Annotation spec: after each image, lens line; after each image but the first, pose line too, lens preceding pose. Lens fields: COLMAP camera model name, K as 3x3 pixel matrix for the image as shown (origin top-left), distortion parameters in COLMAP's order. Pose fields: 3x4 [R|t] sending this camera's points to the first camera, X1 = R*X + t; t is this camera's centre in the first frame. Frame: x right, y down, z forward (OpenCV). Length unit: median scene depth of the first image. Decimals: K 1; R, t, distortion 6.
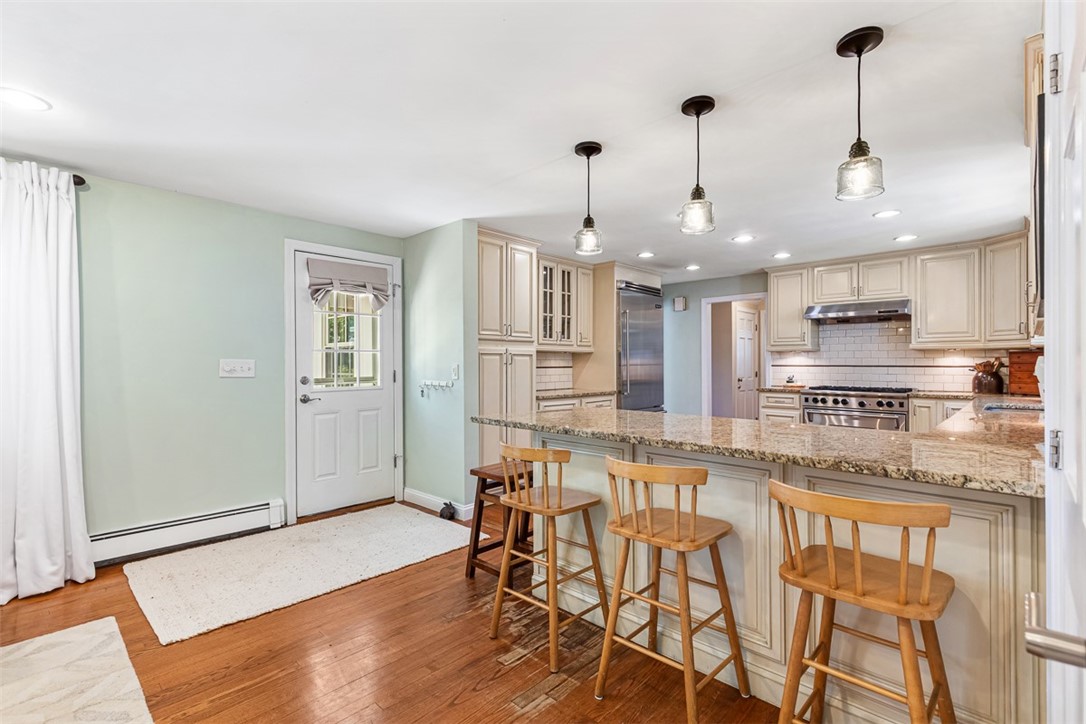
lens RADIAL K [[496.0, 0, 543.5], [0, 496.0, 359.6], [0, 0, 1]] dist [0.003426, 0.000044]
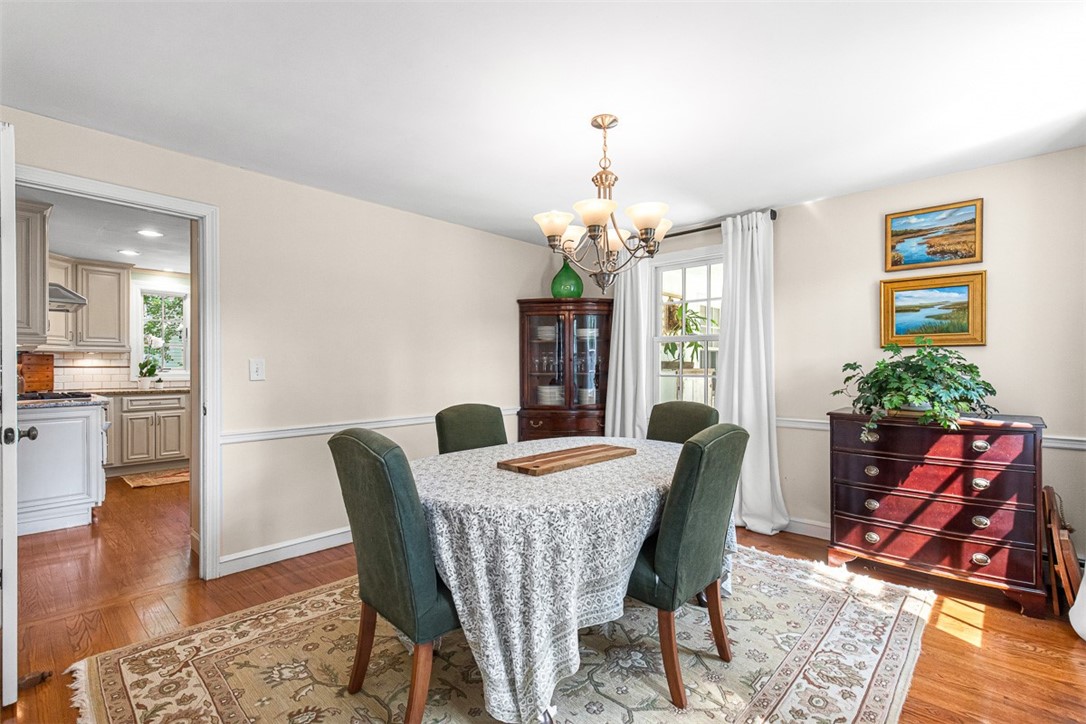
lens RADIAL K [[492.3, 0, 545.2], [0, 492.3, 366.4], [0, 0, 1]] dist [0.004147, 0.000045]
pose [[-0.999903, -0.001100, -0.013901, -0.183825], [-0.001030, 0.999987, -0.005044, 0.014694], [0.013907, -0.005029, -0.999891, 1.989884]]
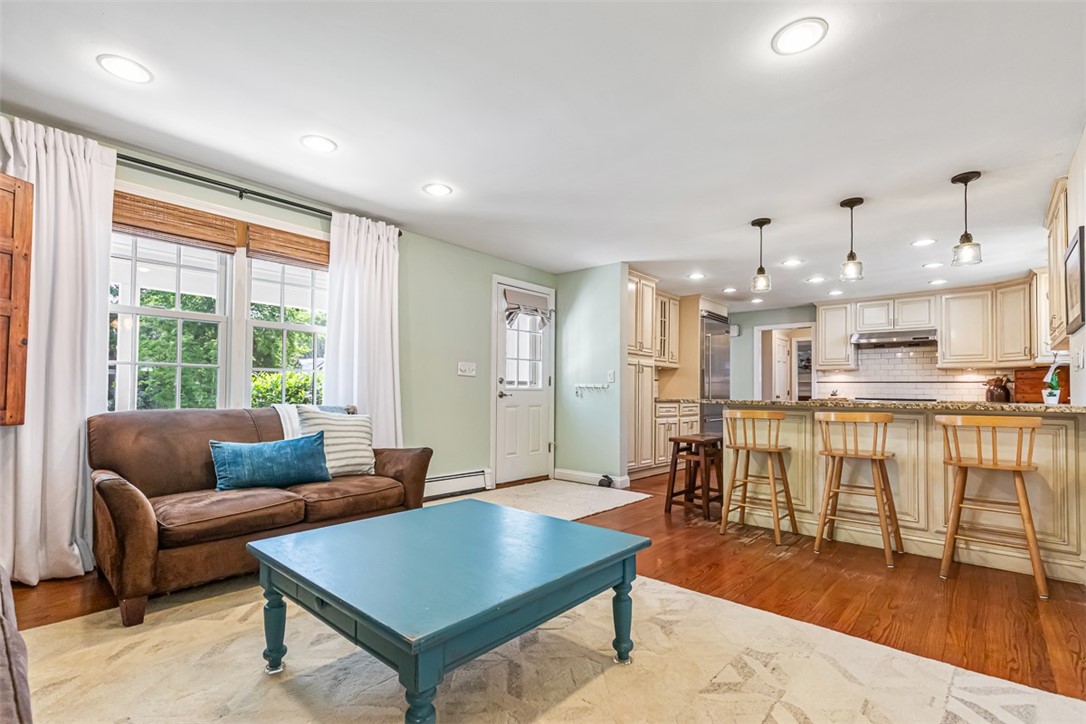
lens RADIAL K [[495.9, 0, 535.4], [0, 495.9, 377.4], [0, 0, 1]] dist [0.000751, 0.000220]
pose [[0.999561, 0.015742, 0.025098, -0.339276], [-0.015211, 0.999659, -0.021219, 0.047992], [-0.025423, 0.020828, 0.999460, -0.258879]]
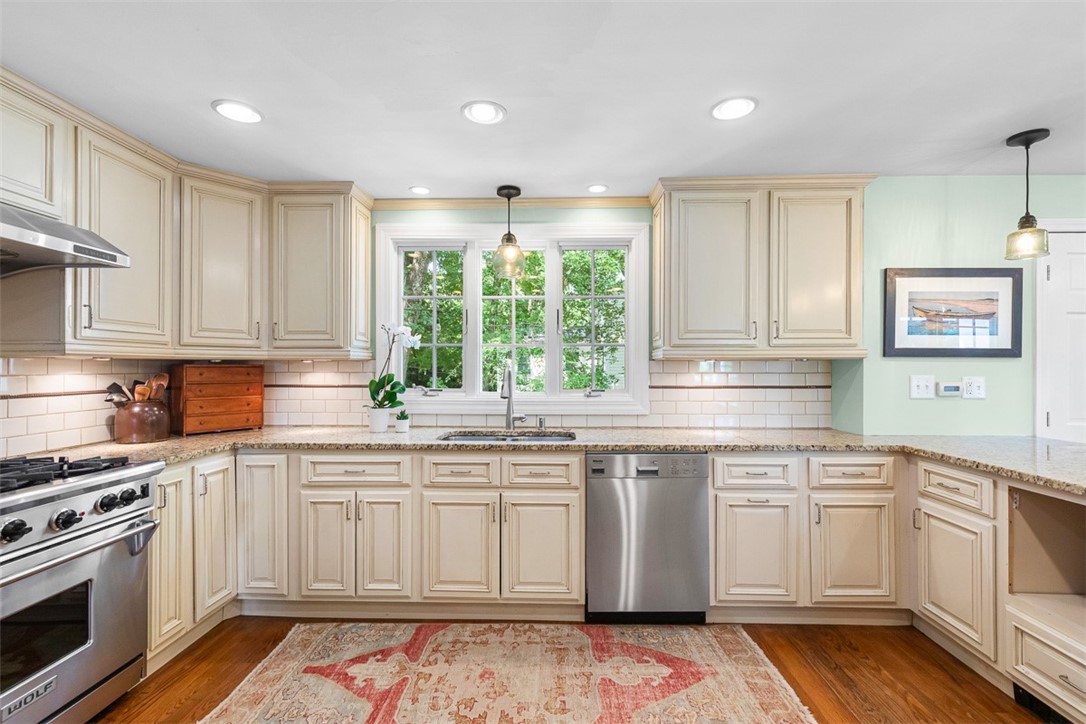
lens RADIAL K [[492.3, 0, 545.2], [0, 492.3, 366.4], [0, 0, 1]] dist [0.004147, 0.000045]
pose [[-0.670564, 0.001668, 0.741849, 0.195319], [-0.006850, 0.999941, -0.008440, -0.011279], [-0.741820, -0.010741, -0.670513, 1.020134]]
